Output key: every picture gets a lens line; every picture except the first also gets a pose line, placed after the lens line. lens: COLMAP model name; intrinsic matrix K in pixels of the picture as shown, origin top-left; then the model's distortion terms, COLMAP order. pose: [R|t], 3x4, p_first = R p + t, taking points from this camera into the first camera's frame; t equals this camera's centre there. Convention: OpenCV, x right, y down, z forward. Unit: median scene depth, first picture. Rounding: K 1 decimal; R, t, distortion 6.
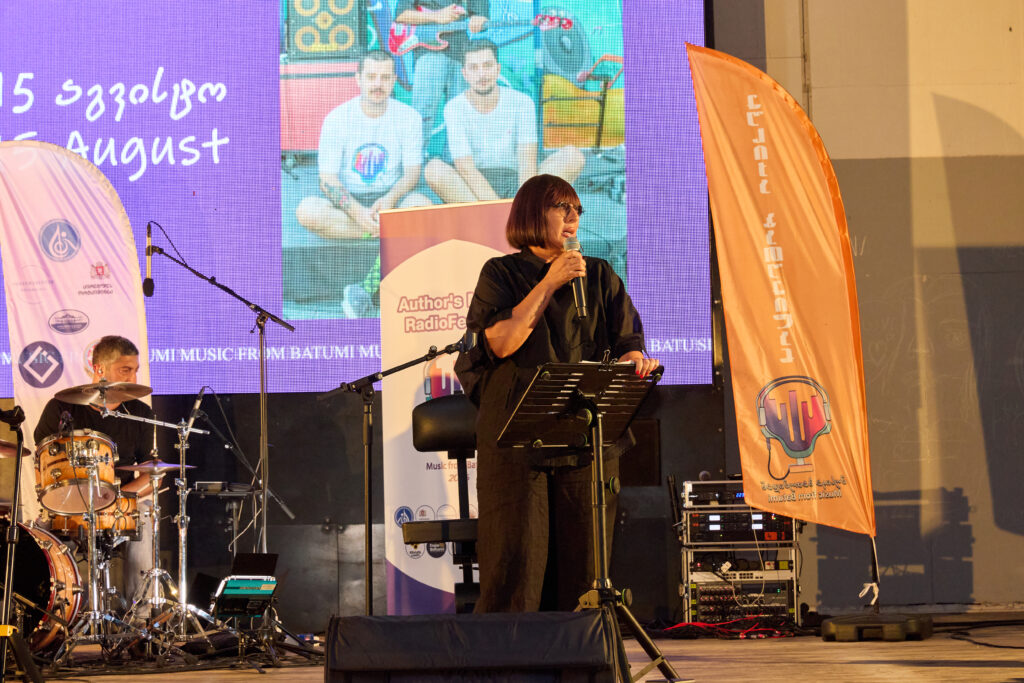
lens RADIAL K [[2568.4, 0, 516.2], [0, 2568.4, 293.2], [0, 0, 1]] dist [-0.120159, 0.695937]
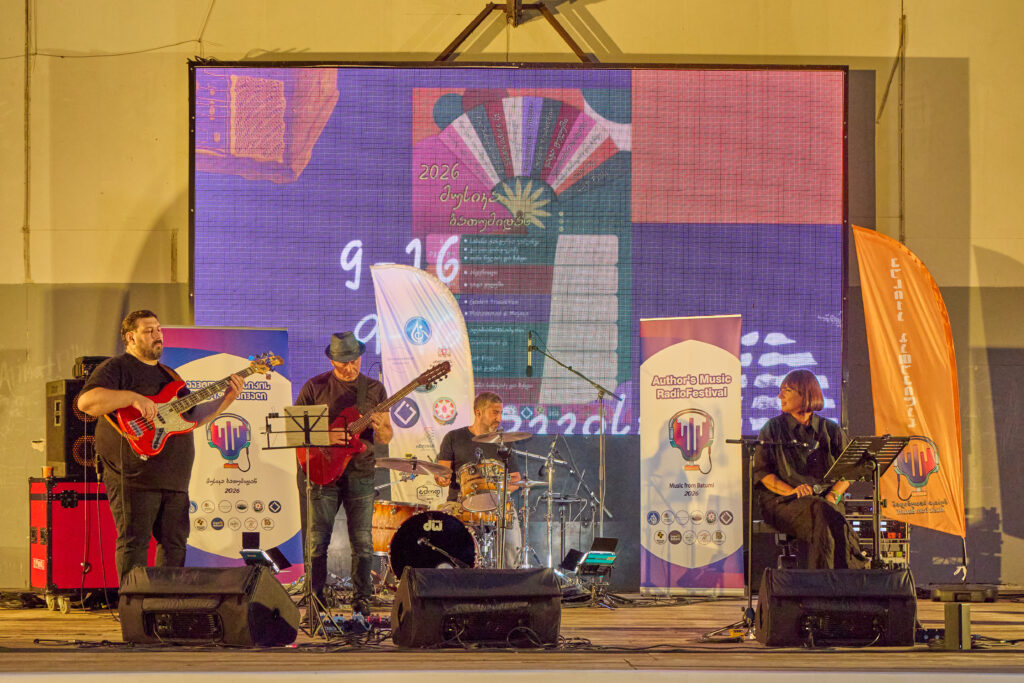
lens RADIAL K [[2167.3, 0, 545.3], [0, 2167.3, 494.6], [0, 0, 1]] dist [-0.020958, 0.107593]
pose [[0.999408, 0.024507, 0.024140, -0.141496], [-0.026254, 0.996846, 0.074893, -0.023611], [-0.022228, -0.075483, 0.996899, -0.309477]]
